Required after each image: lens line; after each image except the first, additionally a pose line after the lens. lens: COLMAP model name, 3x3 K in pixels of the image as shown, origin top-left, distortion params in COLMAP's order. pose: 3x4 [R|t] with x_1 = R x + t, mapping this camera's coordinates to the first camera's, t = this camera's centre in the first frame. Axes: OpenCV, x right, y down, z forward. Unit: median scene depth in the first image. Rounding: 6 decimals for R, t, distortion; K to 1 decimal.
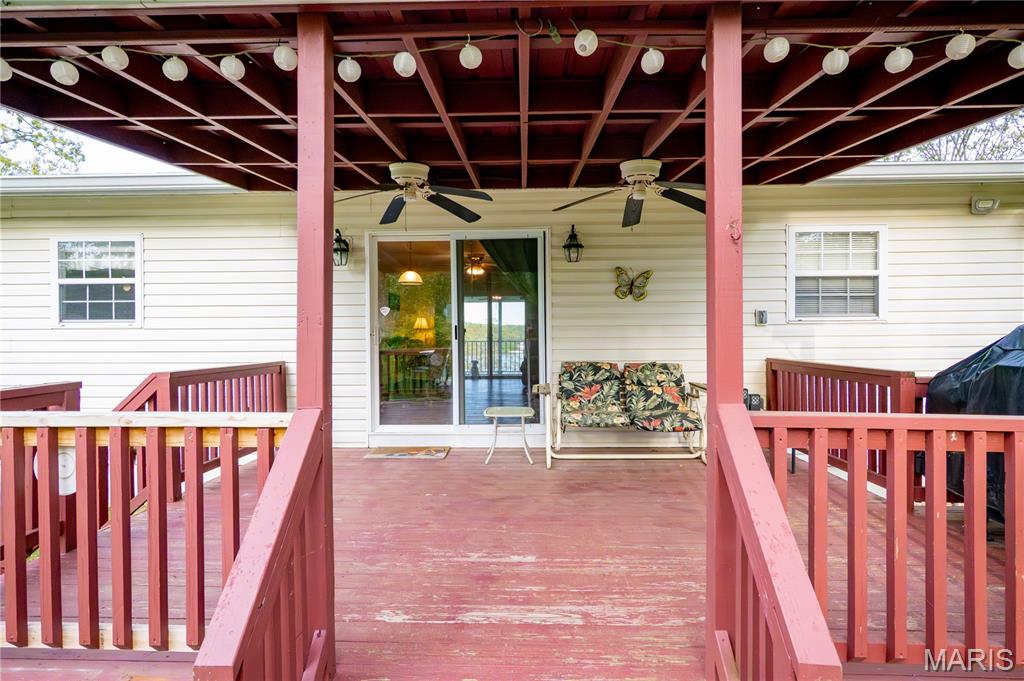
lens RADIAL K [[564.9, 0, 511.6], [0, 564.9, 340.9], [0, 0, 1]] dist [0.002160, 0.000252]
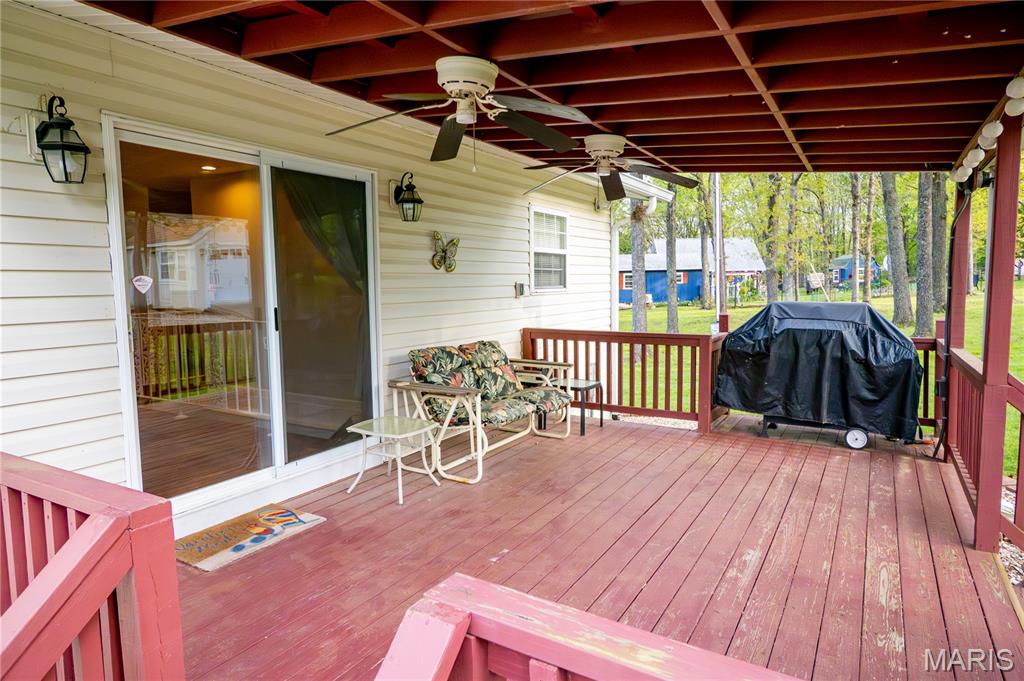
lens RADIAL K [[628.2, 0, 506.1], [0, 628.2, 339.6], [0, 0, 1]] dist [-0.018056, 0.000126]
pose [[0.474401, -0.079523, 0.876709, -0.601408], [0.015475, 0.996511, 0.082015, -0.046232], [-0.880173, -0.025341, 0.473977, 0.473204]]
